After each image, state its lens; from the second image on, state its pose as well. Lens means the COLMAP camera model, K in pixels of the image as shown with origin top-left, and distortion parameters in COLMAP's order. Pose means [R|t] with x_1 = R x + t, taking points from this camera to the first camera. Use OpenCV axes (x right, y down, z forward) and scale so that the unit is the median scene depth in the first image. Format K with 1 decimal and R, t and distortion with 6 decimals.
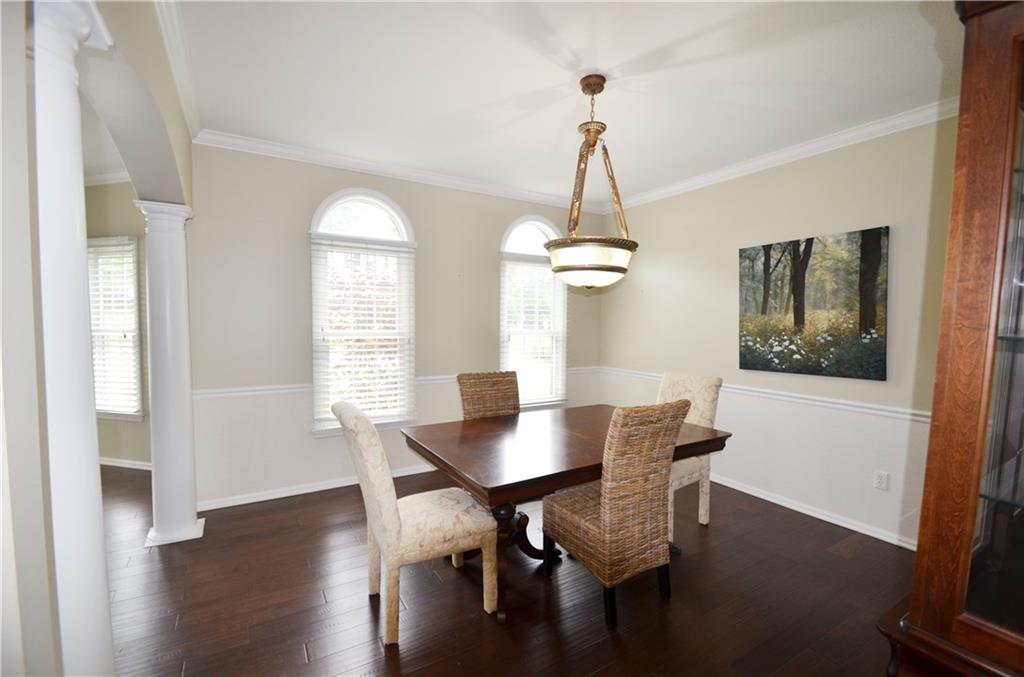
lens RADIAL K [[446.0, 0, 517.7], [0, 446.0, 339.0], [0, 0, 1]] dist [0.021144, -0.026346]
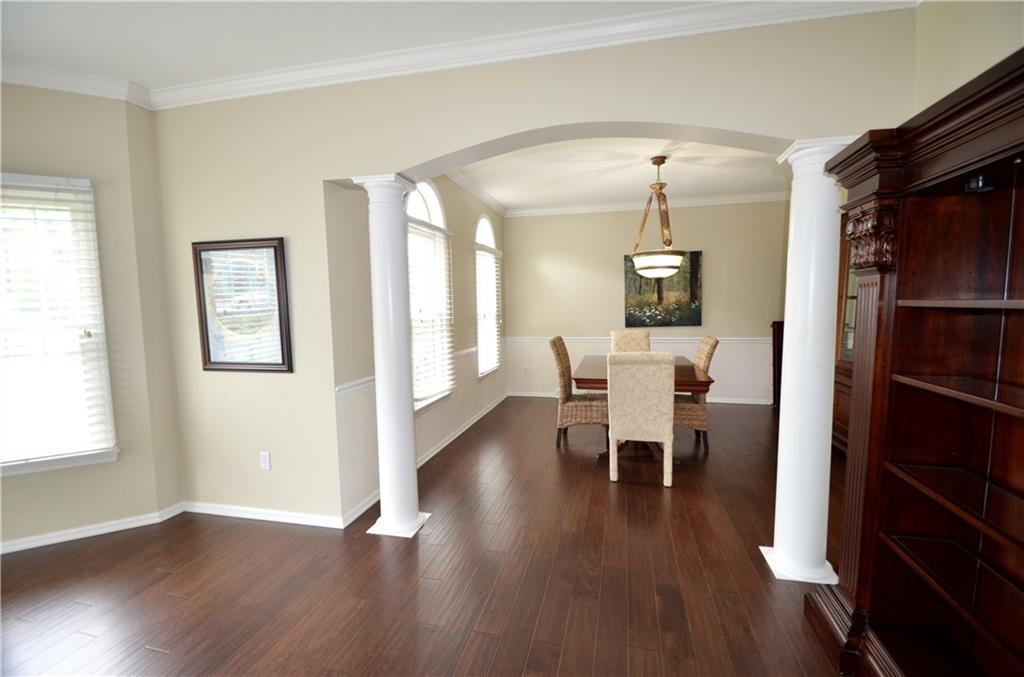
lens RADIAL K [[429.5, 0, 512.0], [0, 429.5, 338.5], [0, 0, 1]] dist [-0.000089, -0.000191]
pose [[0.725846, -0.075892, 0.683658, -1.013961], [0.049148, 0.997077, 0.058504, -0.006664], [-0.686100, -0.008865, 0.727454, 0.132542]]
